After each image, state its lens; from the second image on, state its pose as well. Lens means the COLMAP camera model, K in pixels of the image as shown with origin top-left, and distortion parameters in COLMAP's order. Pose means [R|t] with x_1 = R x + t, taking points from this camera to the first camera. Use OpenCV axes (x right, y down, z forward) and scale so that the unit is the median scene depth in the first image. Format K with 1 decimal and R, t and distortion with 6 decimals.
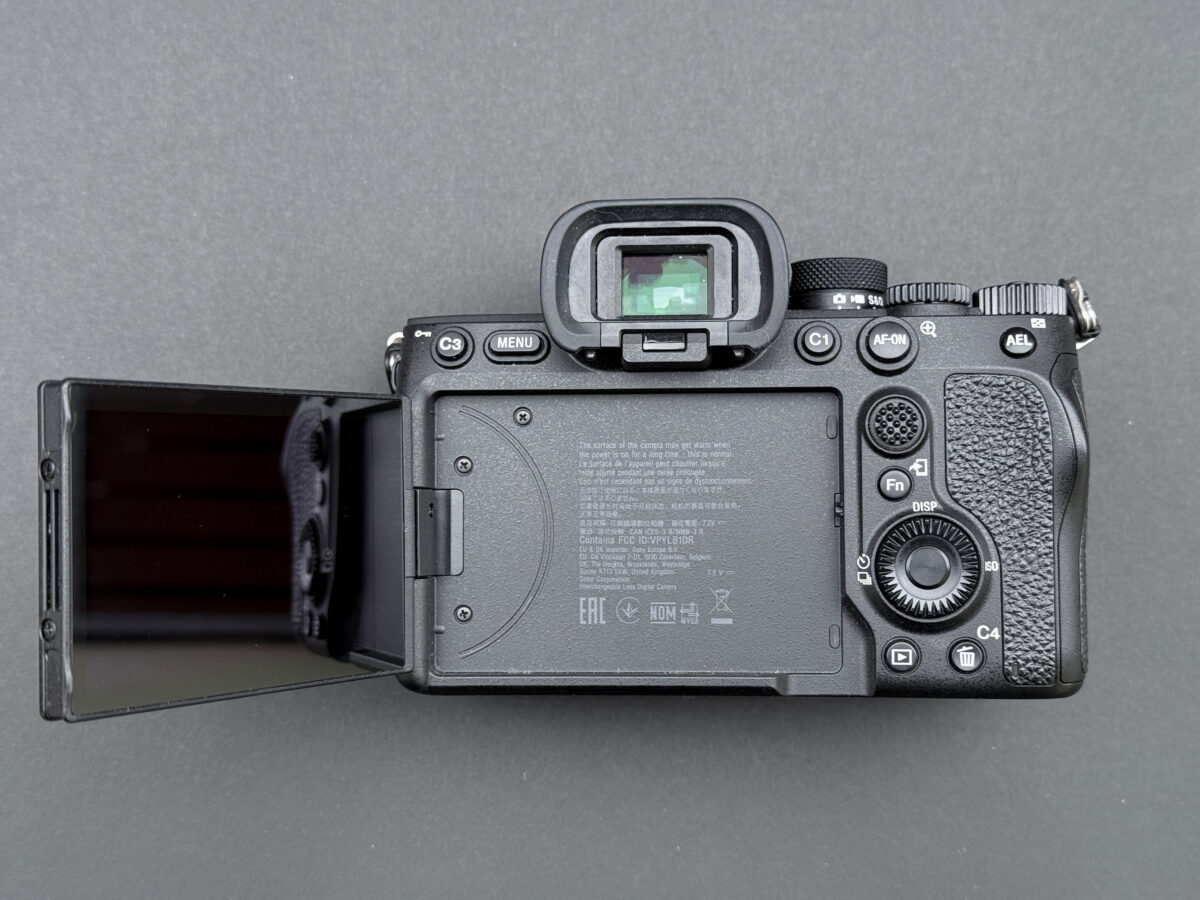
lens RADIAL K [[1731.5, 0, 600.0], [0, 1731.5, 450.0], [0, 0, 1]] dist [0.136542, -0.050600]
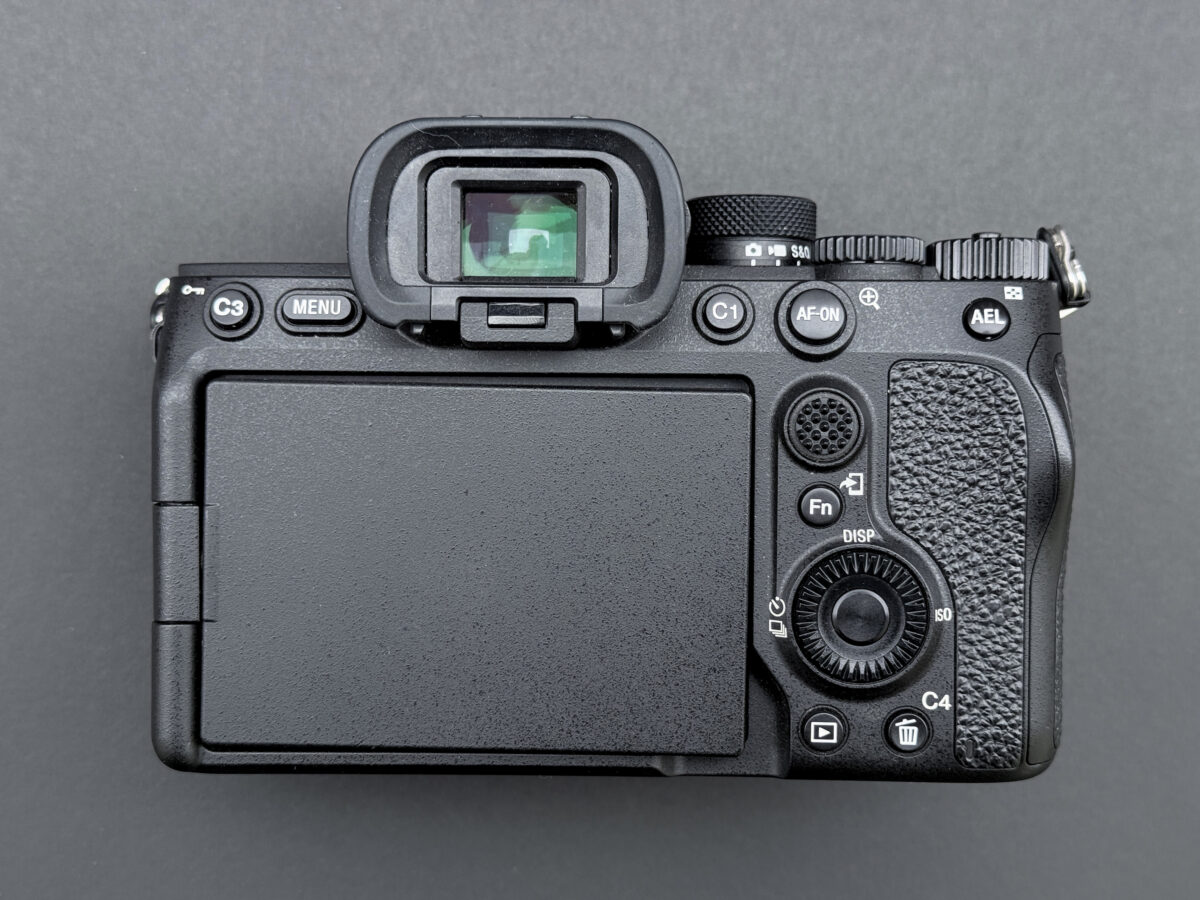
lens RADIAL K [[1731.5, 0, 600.0], [0, 1731.5, 450.0], [0, 0, 1]] dist [0.136542, -0.050600]
pose [[0.998671, 0.009271, 0.050698, 0.035156], [-0.013820, 0.995833, 0.090137, -0.071326], [-0.049651, -0.090718, 0.994638, 0.254946]]
